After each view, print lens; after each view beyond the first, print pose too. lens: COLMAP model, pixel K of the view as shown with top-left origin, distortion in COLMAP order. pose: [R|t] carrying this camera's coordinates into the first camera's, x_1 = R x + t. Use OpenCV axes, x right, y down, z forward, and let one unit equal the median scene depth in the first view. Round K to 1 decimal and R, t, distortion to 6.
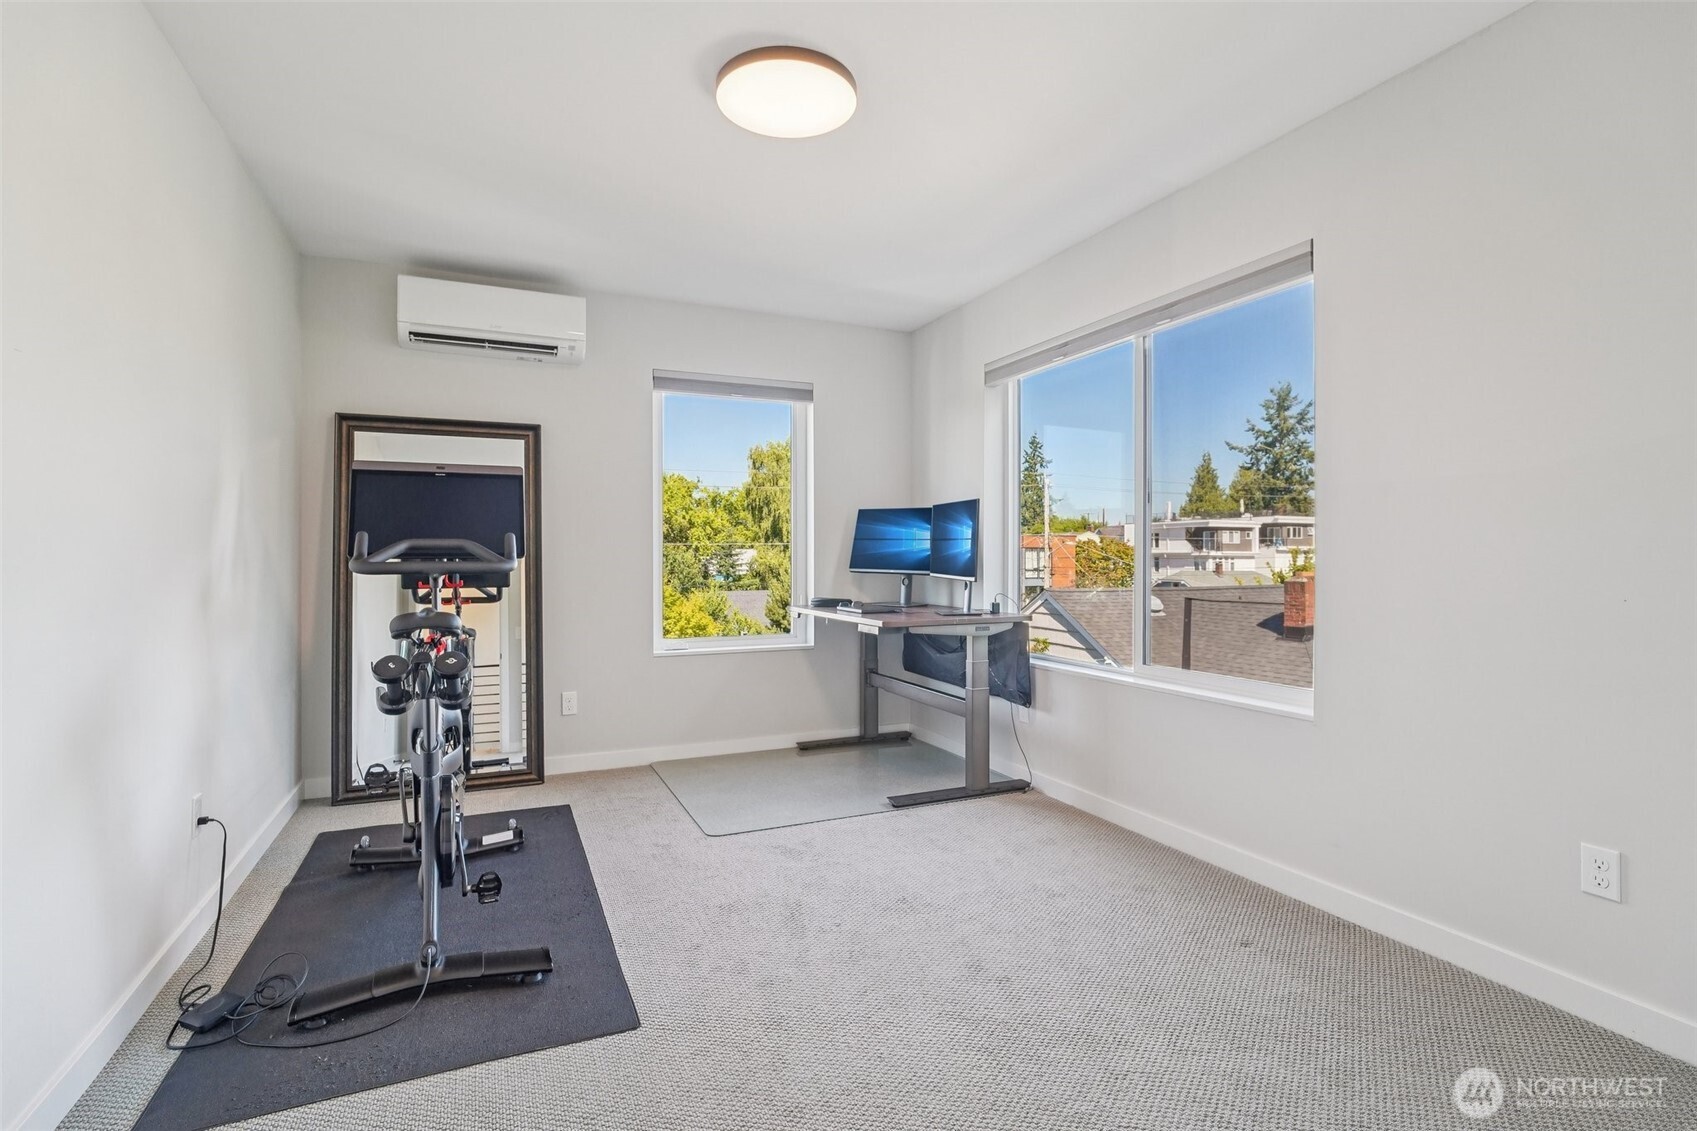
lens RADIAL K [[816.4, 0, 848.5], [0, 816.4, 565.5], [0, 0, 1]] dist [-0.002082, -0.000337]
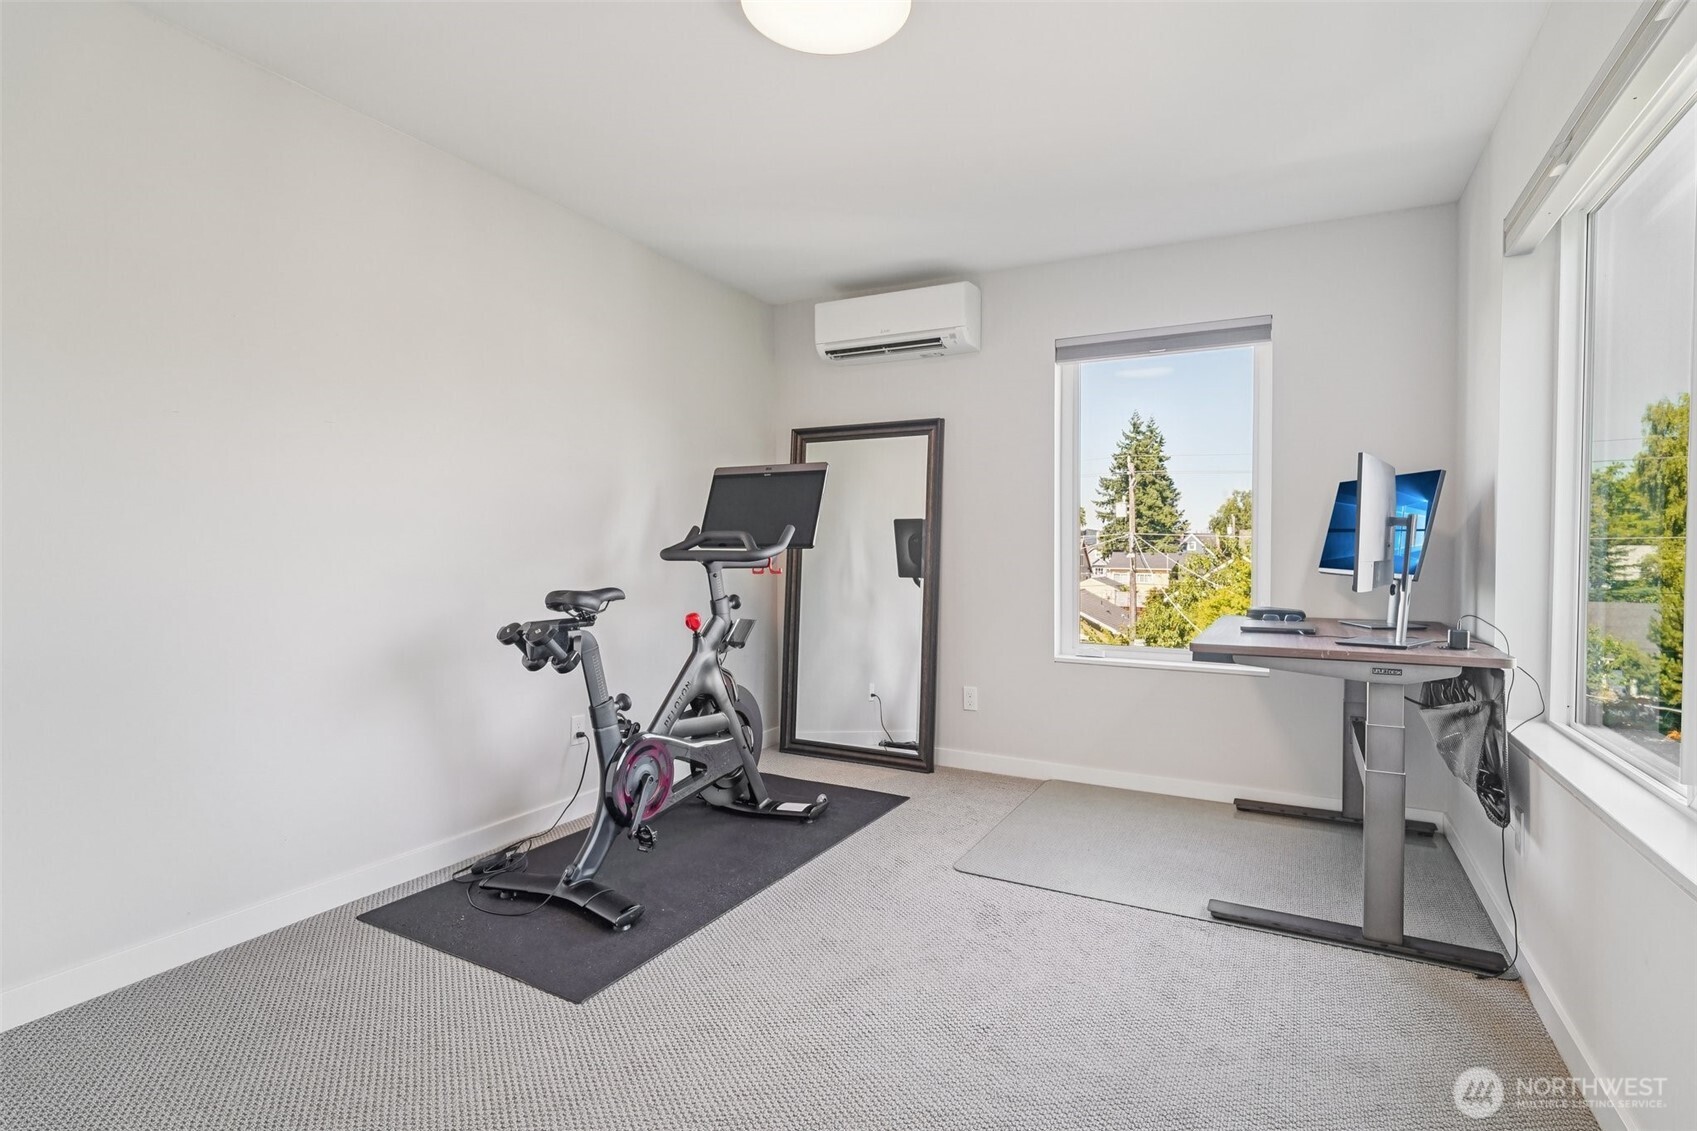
lens RADIAL K [[816.0, 0, 865.0], [0, 816.0, 551.5], [0, 0, 1]] dist [-0.008604, -0.000191]
pose [[0.616985, 0.006701, -0.786946, 0.357821], [-0.016578, 0.999853, -0.004483, -0.000877], [0.786800, 0.015811, 0.617005, 0.303119]]
